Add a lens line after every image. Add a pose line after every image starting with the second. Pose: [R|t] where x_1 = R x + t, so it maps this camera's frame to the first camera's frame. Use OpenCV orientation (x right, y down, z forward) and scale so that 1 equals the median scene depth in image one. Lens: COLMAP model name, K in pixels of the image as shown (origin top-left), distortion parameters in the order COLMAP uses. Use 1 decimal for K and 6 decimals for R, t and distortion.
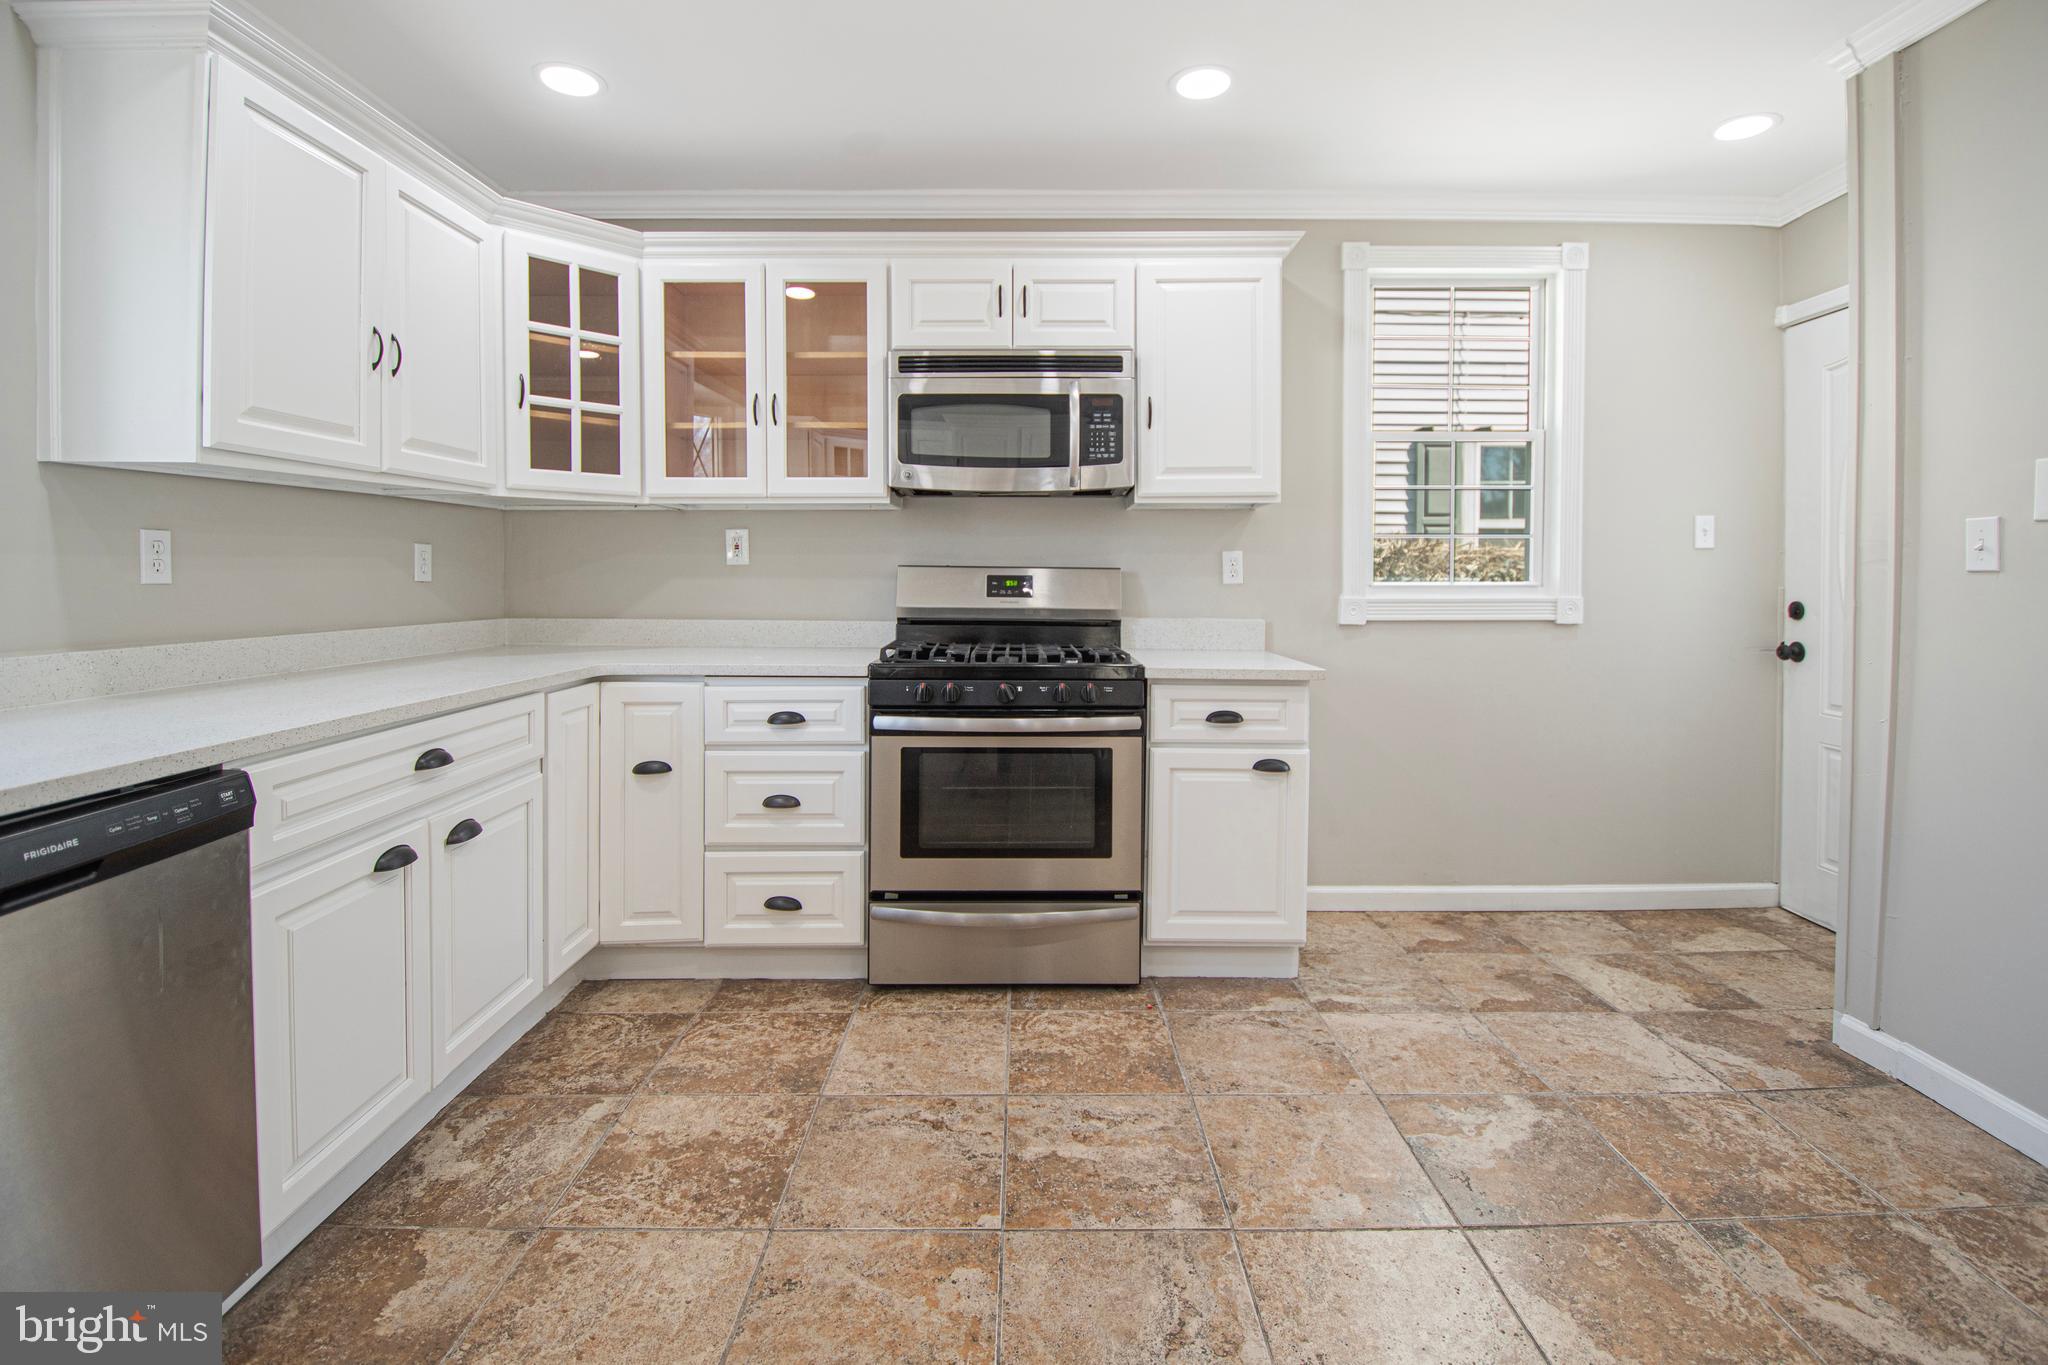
lens RADIAL K [[895.1, 0, 1006.7], [0, 895.1, 596.0], [0, 0, 1]] dist [0.018747, -0.017433]
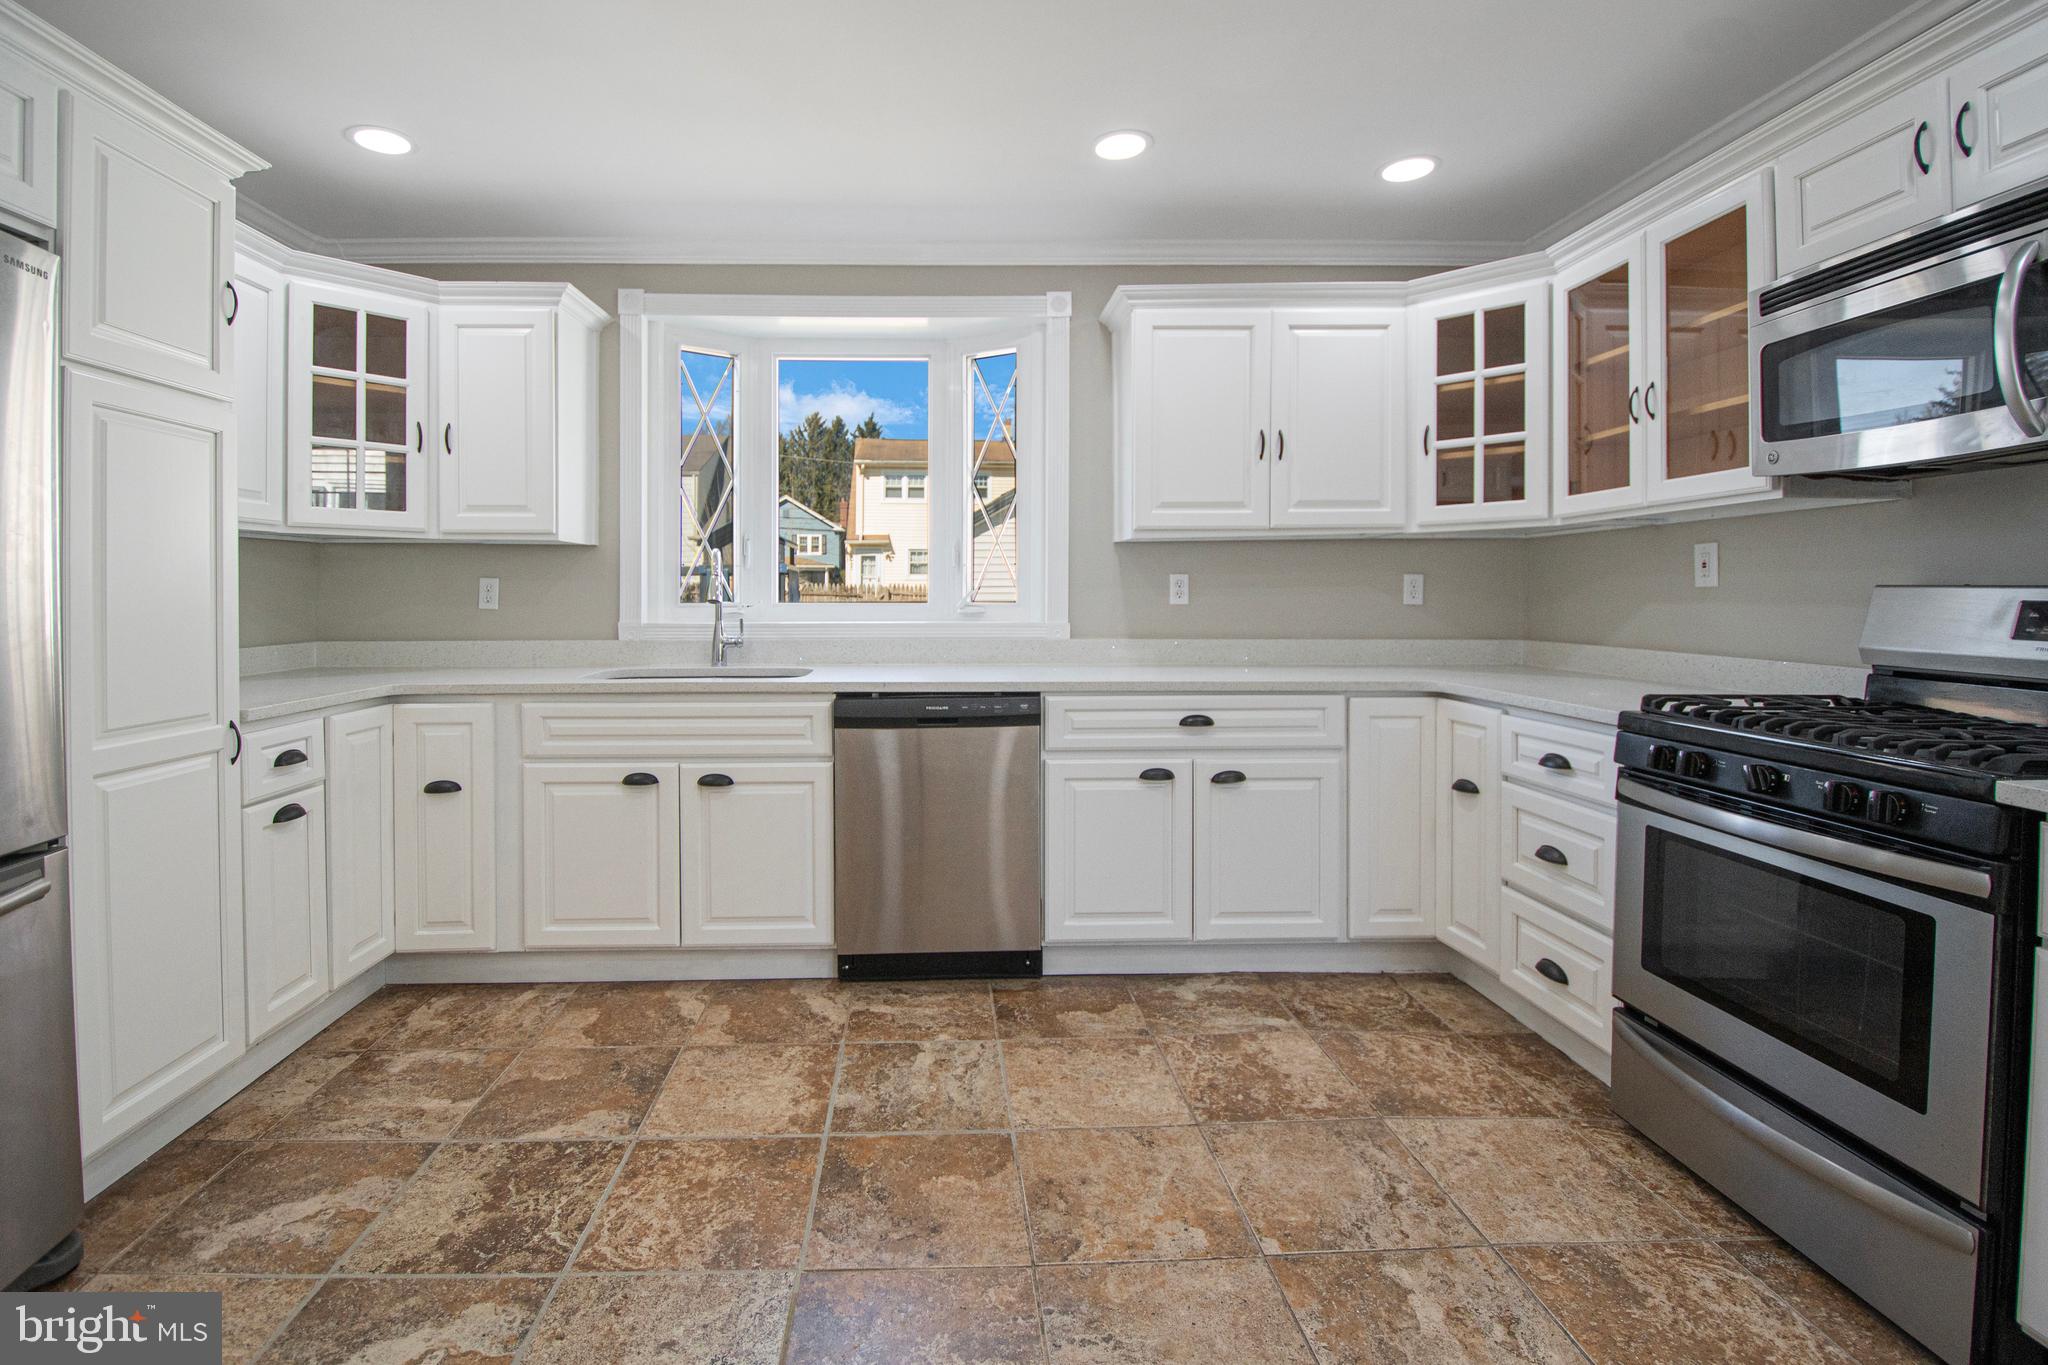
lens RADIAL K [[919.7, 0, 1018.8], [0, 919.7, 603.0], [0, 0, 1]] dist [0.017649, -0.019581]
pose [[0.096755, 0.005654, -0.995292, 0.615657], [-0.025329, 0.999674, 0.003216, -0.009453], [0.994986, 0.024899, 0.096866, 0.383691]]
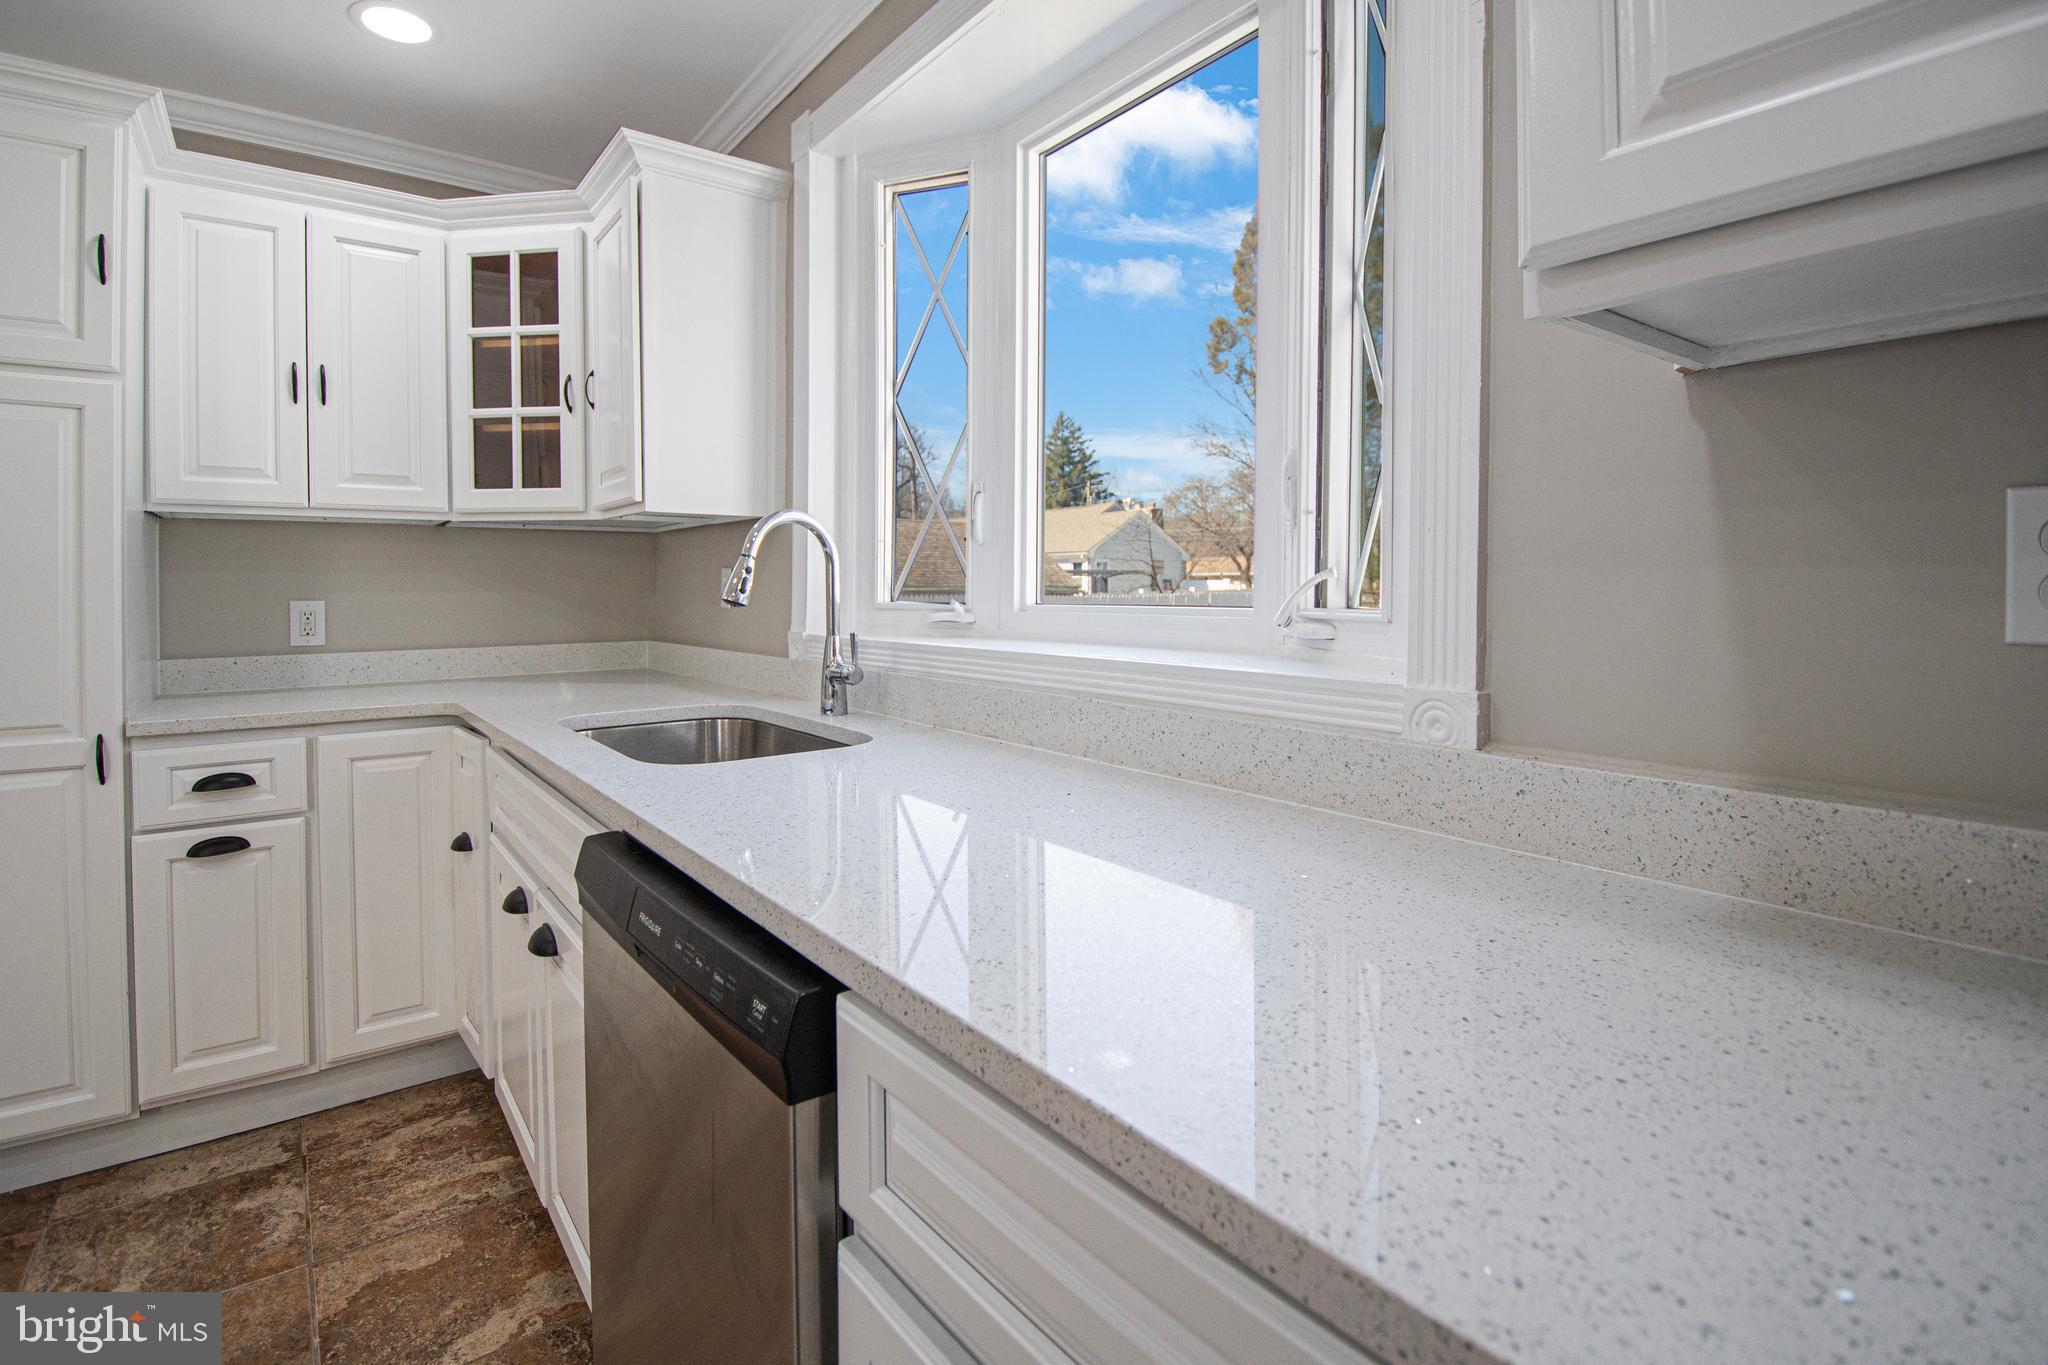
lens RADIAL K [[1001.9, 0, 1025.3], [0, 1001.9, 597.5], [0, 0, 1]] dist [0.021564, -0.016762]
pose [[-0.787827, 0.005429, -0.615873, -0.275628], [-0.016911, 0.999393, 0.030443, -0.026482], [0.615665, 0.034399, -0.787257, 0.796955]]
